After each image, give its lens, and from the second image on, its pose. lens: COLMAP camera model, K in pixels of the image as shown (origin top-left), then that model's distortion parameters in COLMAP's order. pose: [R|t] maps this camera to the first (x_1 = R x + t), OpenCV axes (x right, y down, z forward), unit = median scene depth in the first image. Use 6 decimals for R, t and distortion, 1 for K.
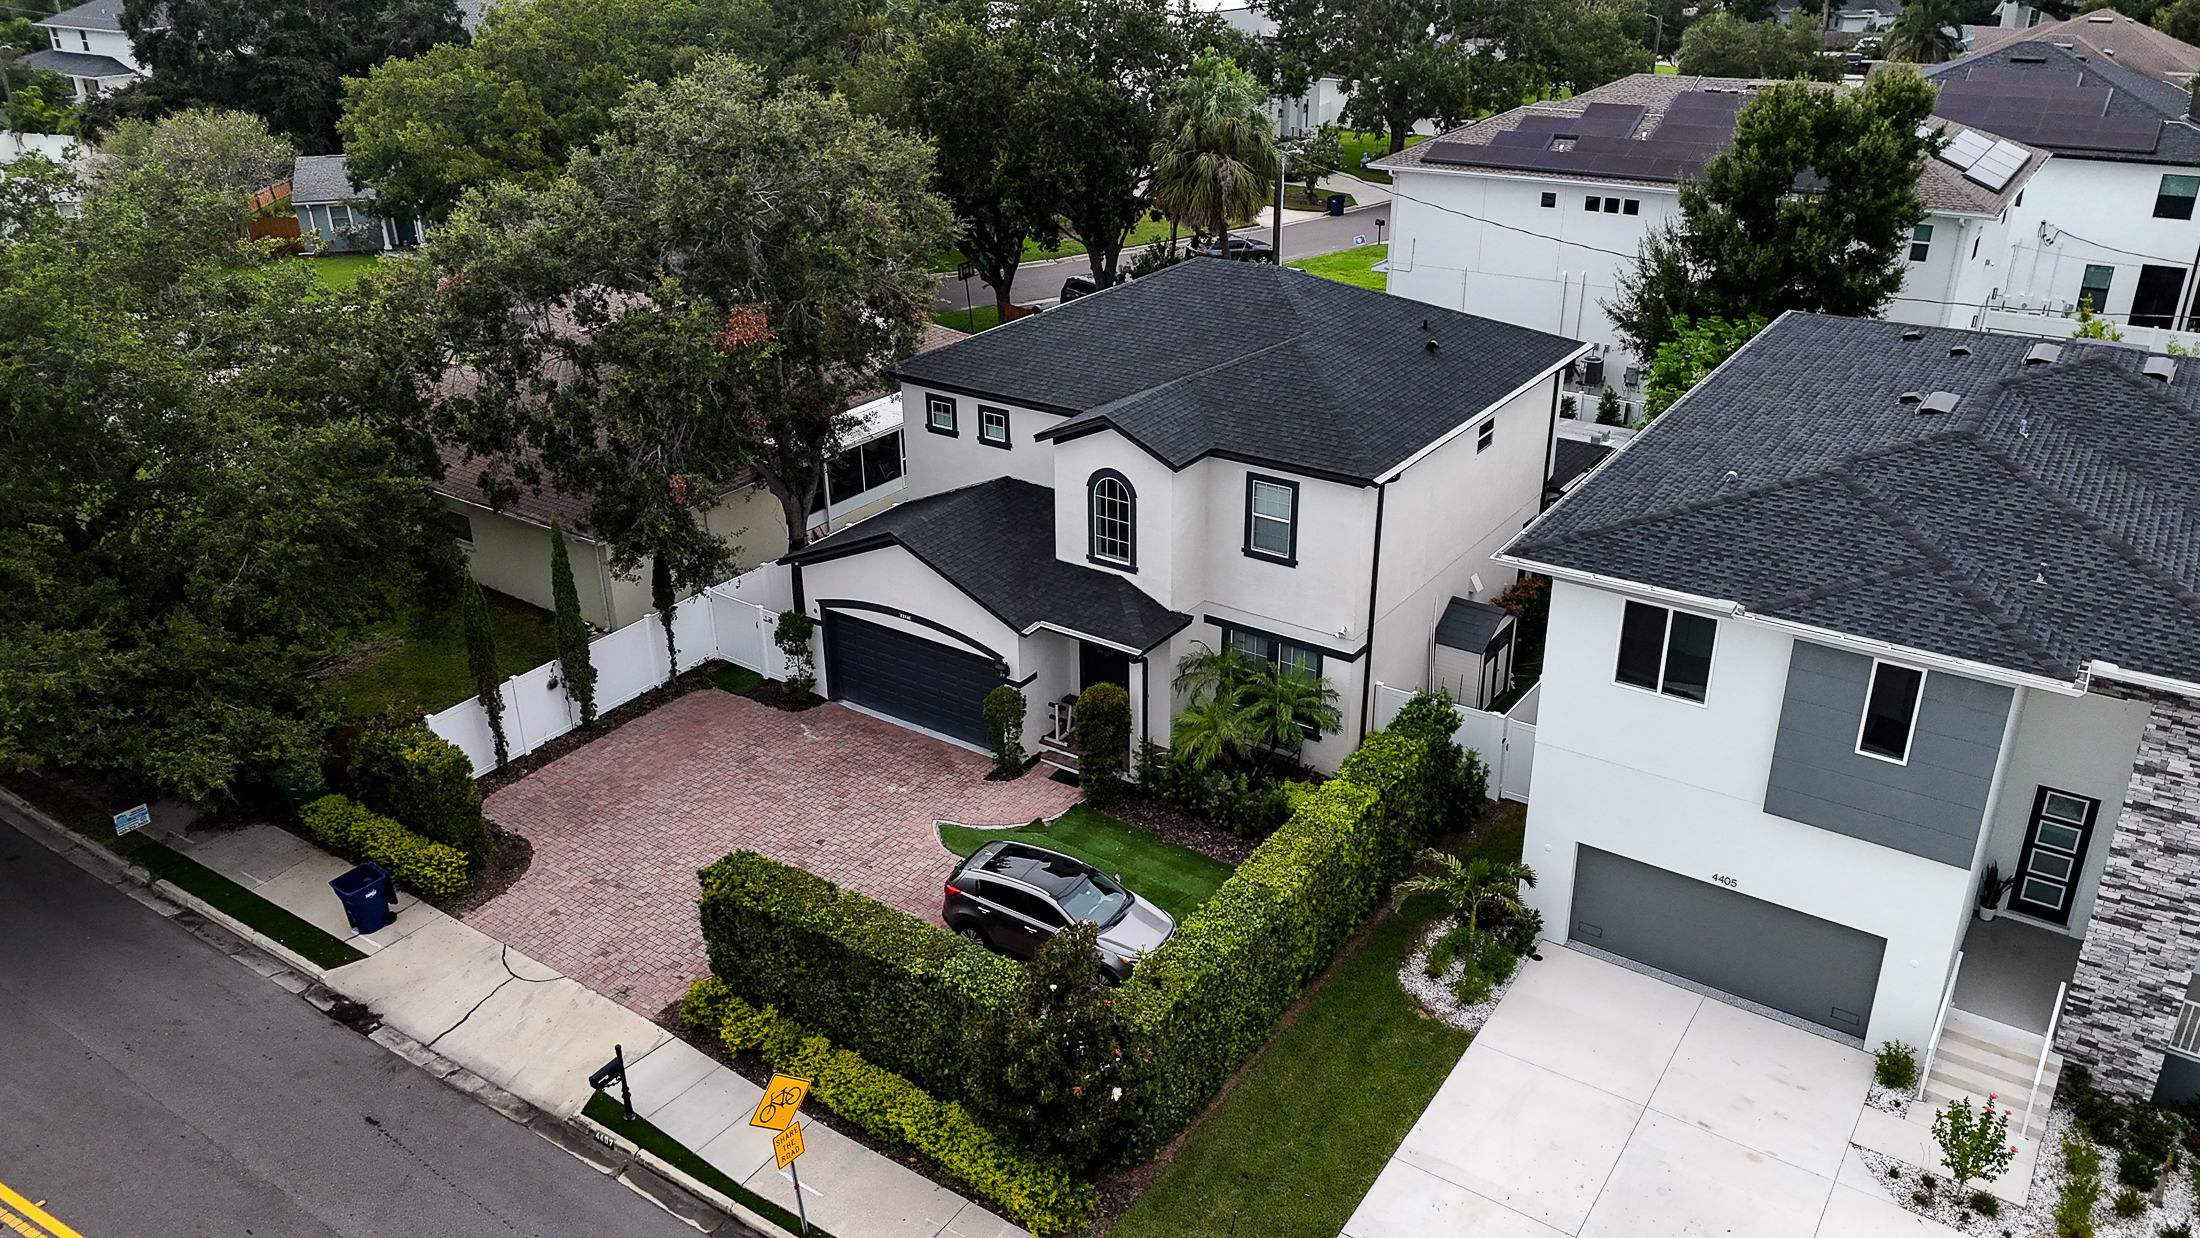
lens RADIAL K [[1610.9, 0, 1100.0], [0, 1610.9, 619.0], [0, 0, 1]] dist [0.117166, -0.136379]
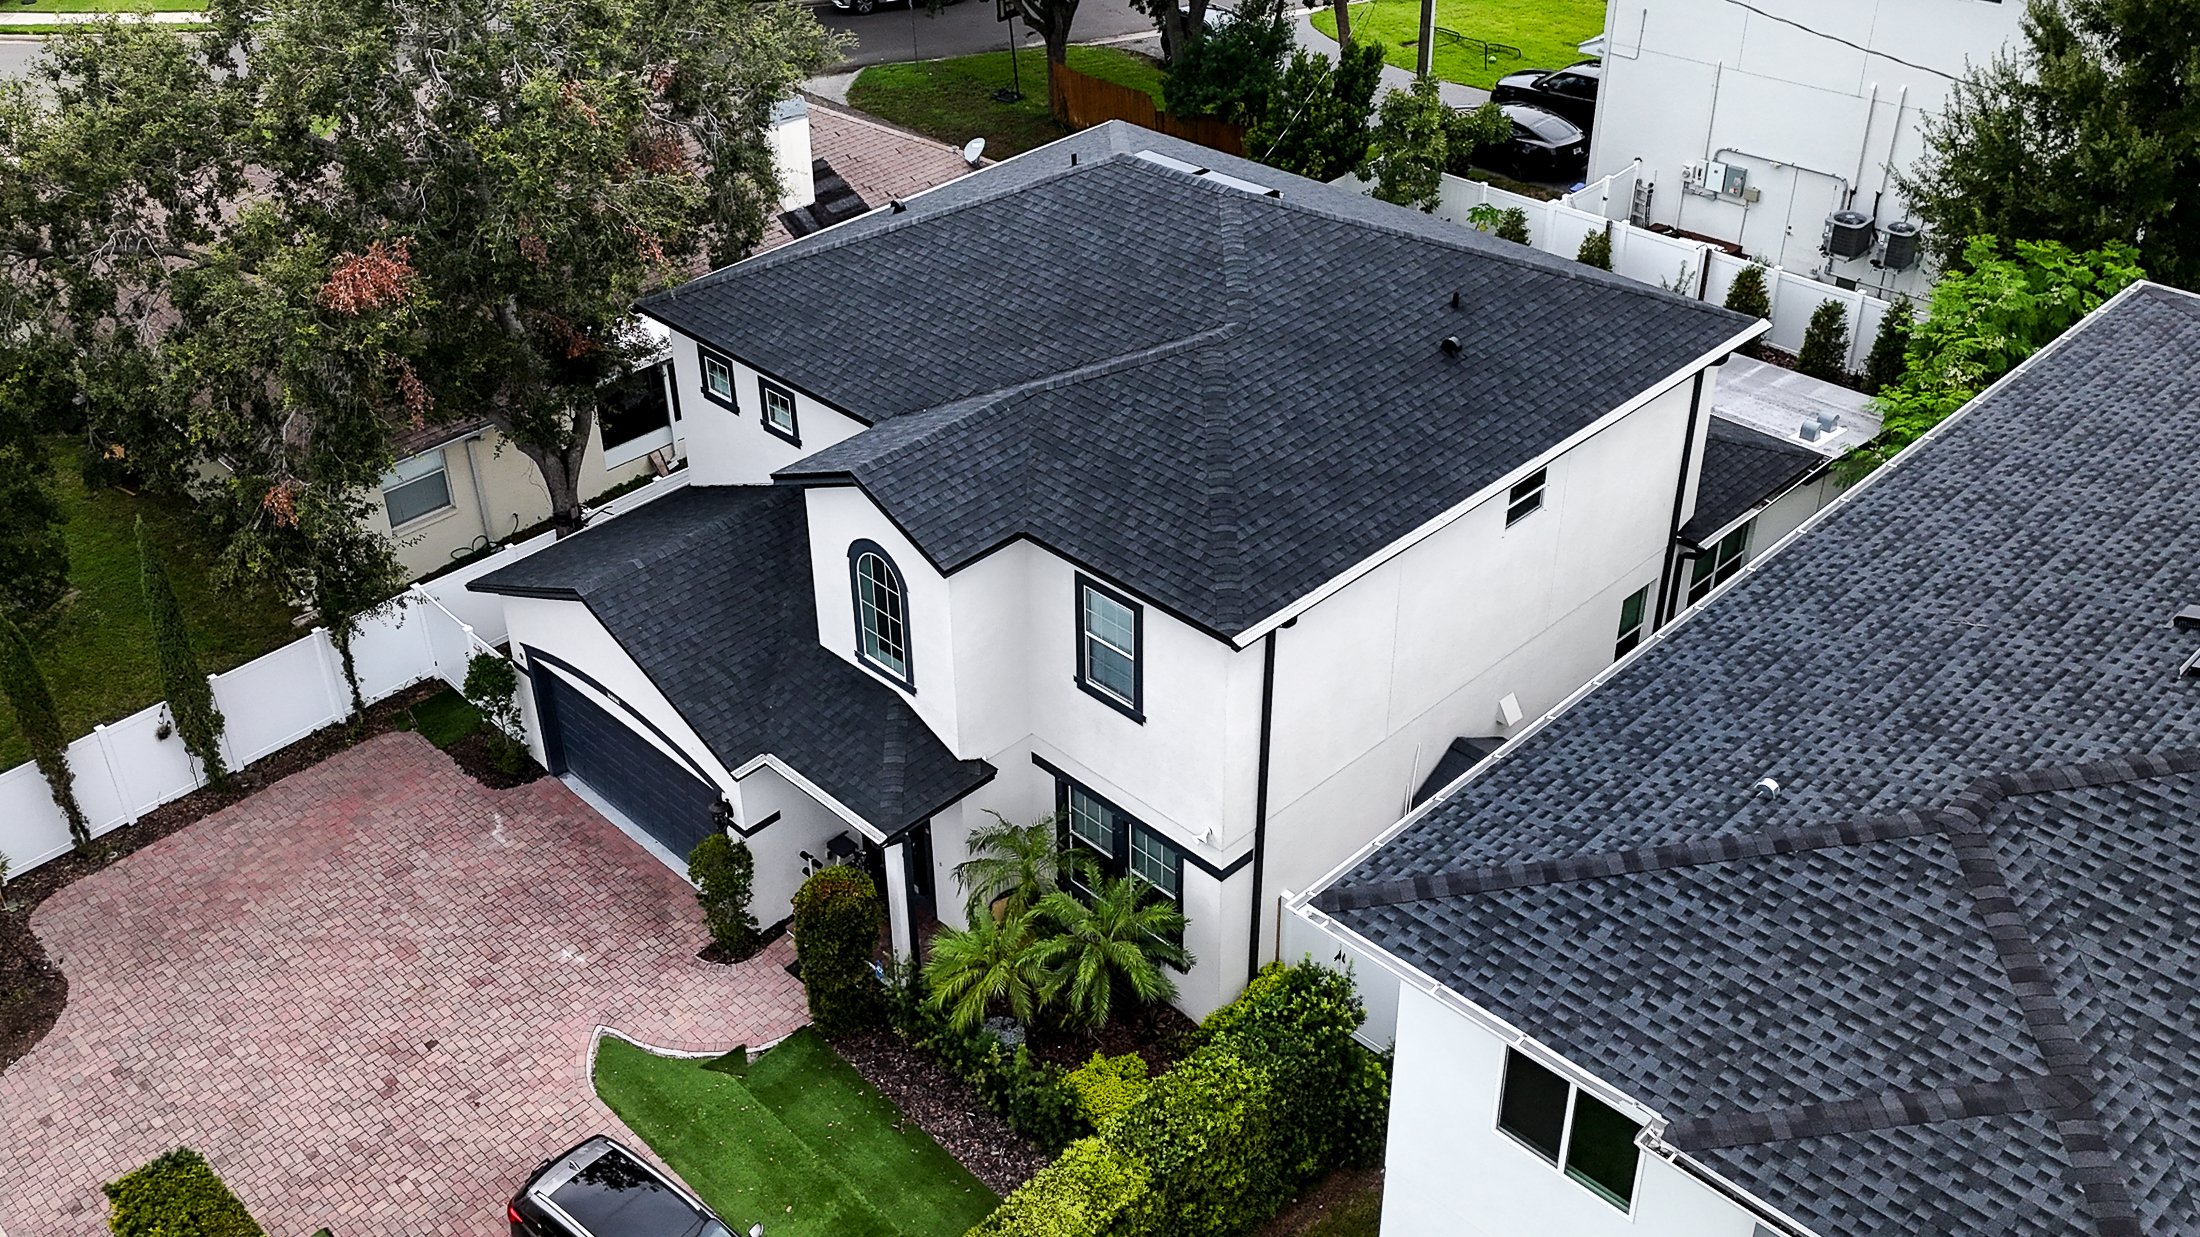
lens RADIAL K [[2021.9, 0, 977.5], [0, 2021.9, 586.8], [0, 0, 1]] dist [0.073124, -0.014030]
pose [[0.975077, 0.092261, -0.201774, 0.198255], [-0.062304, 0.986708, 0.150084, -0.186846], [0.212939, -0.133772, 0.967865, 0.211412]]
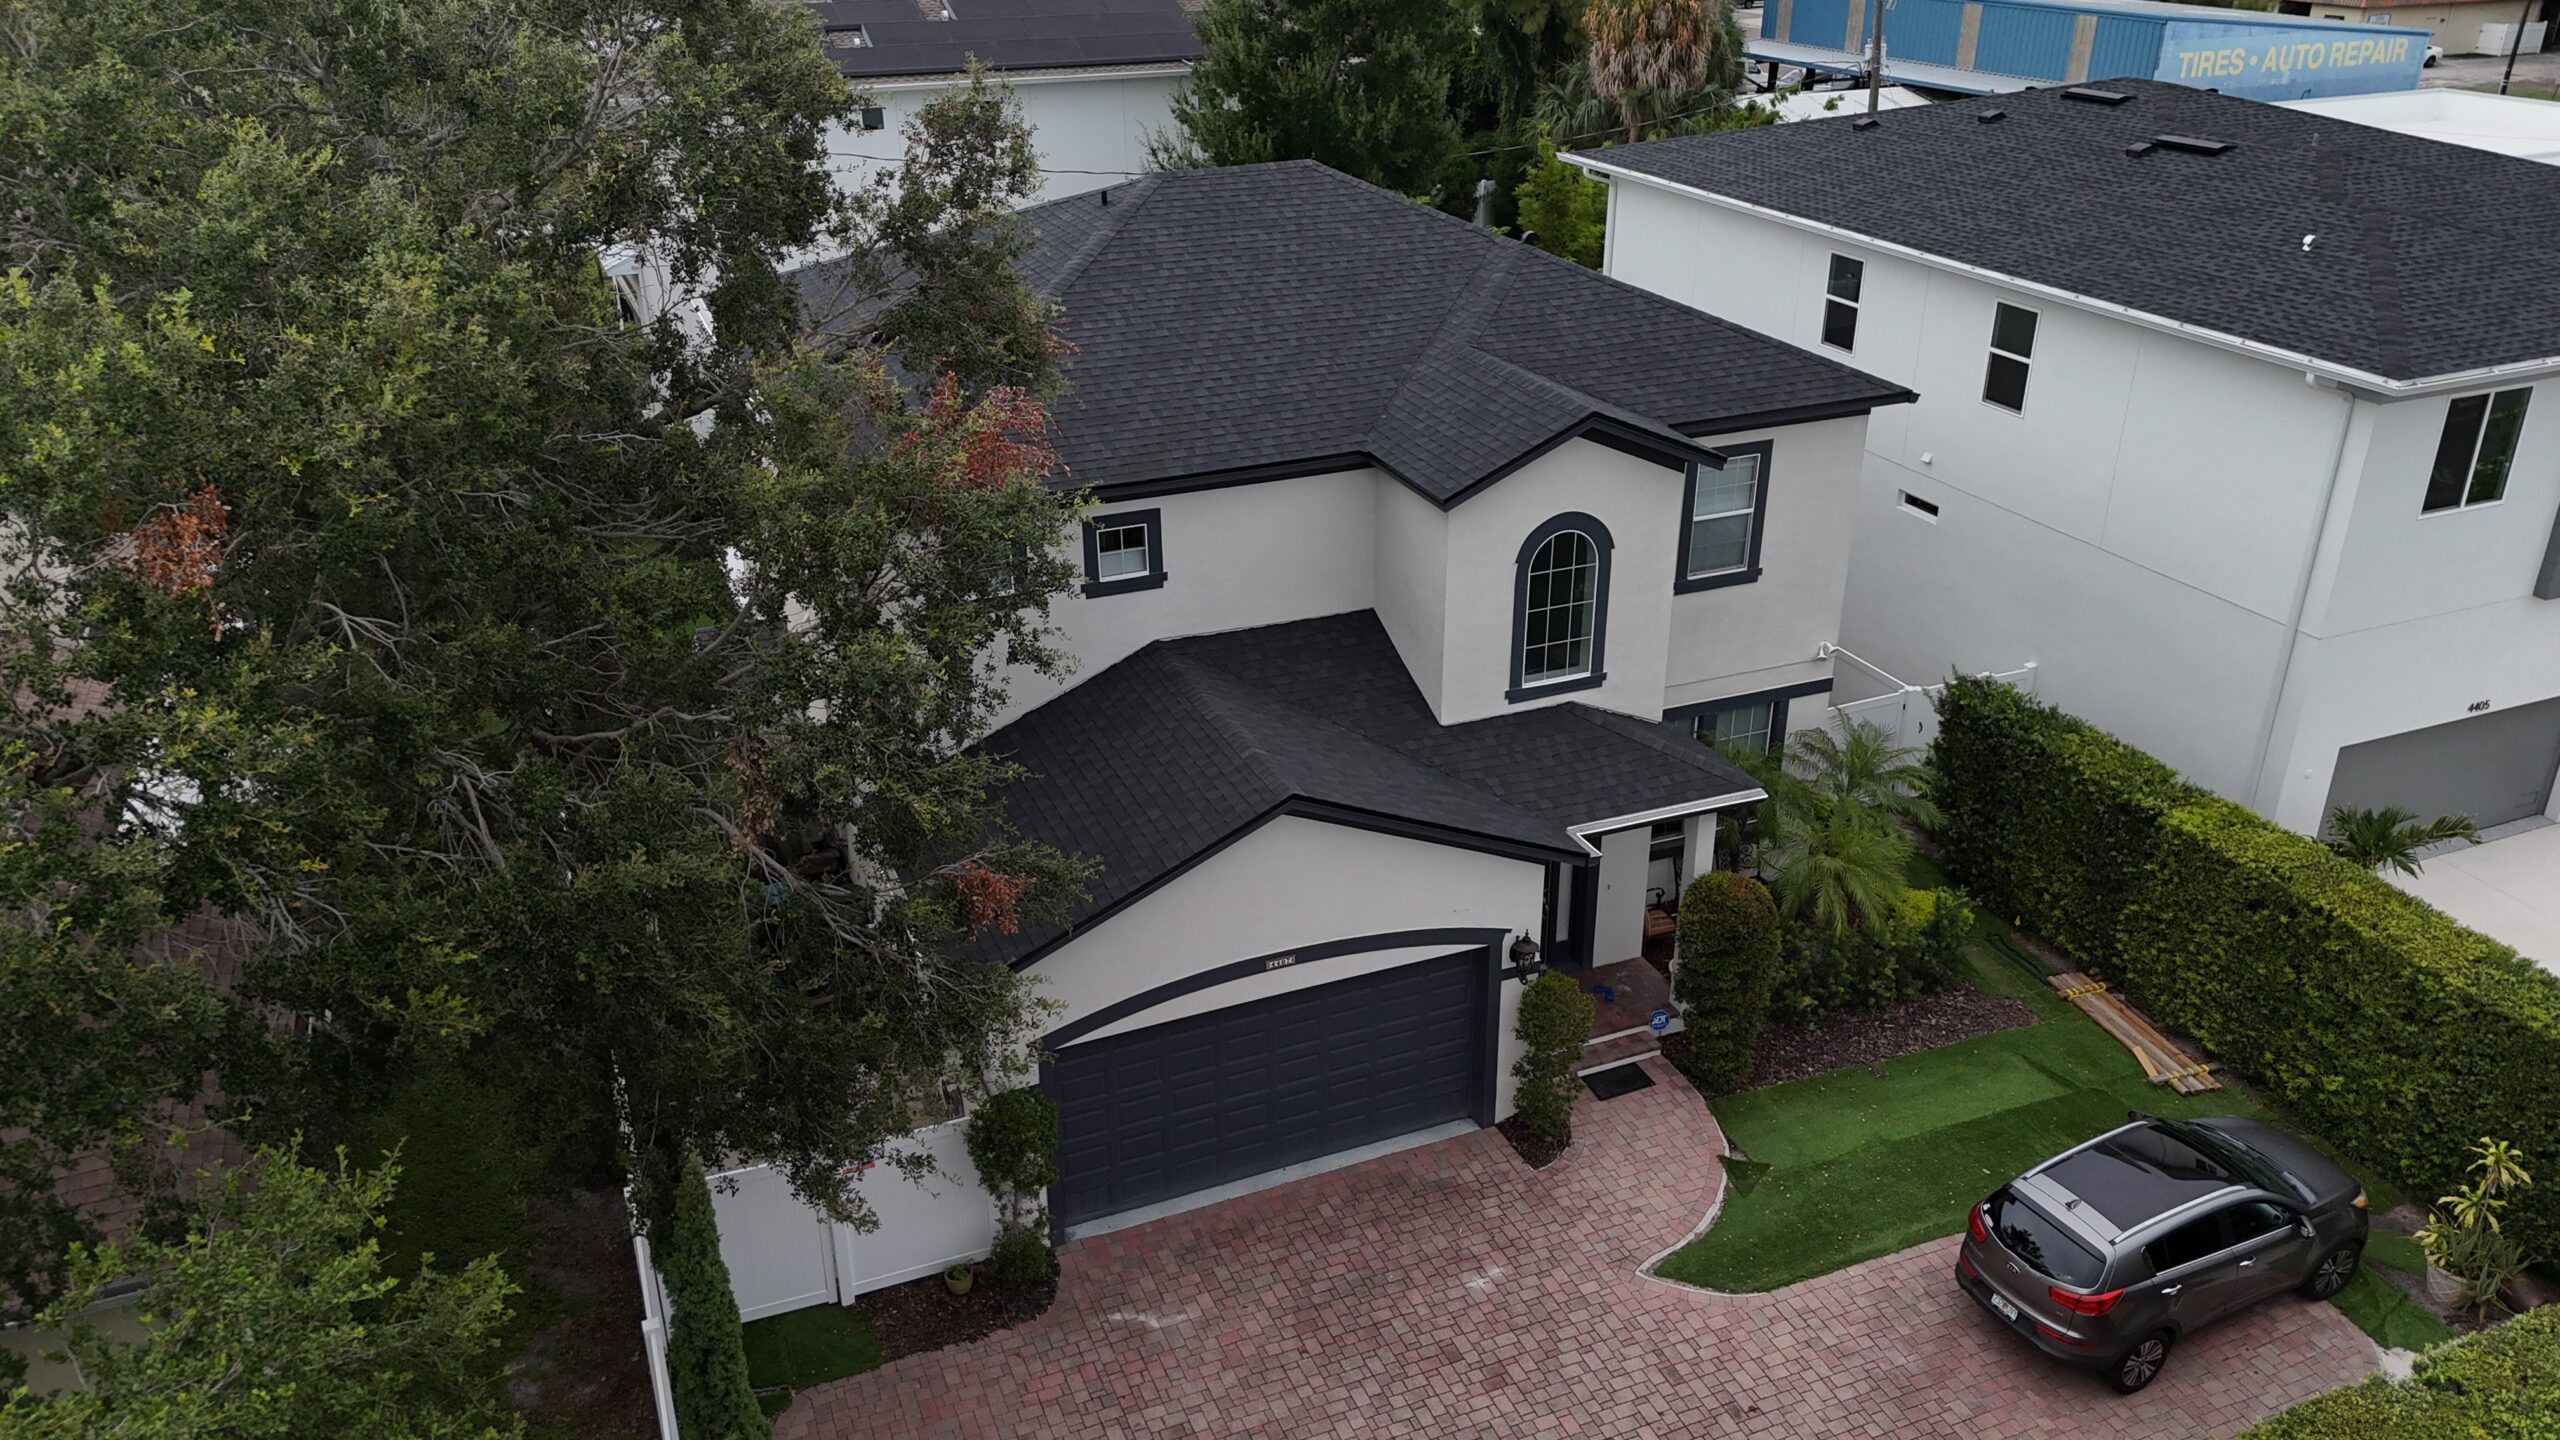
lens RADIAL K [[1898.5, 0, 1284.8], [0, 1898.5, 703.1], [0, 0, 1]] dist [0.074234, -0.066936]
pose [[0.542086, -0.345791, 0.765880, -0.520220], [0.353006, 0.920799, 0.165880, -0.163011], [-0.762581, 0.180439, 0.621218, 0.644222]]
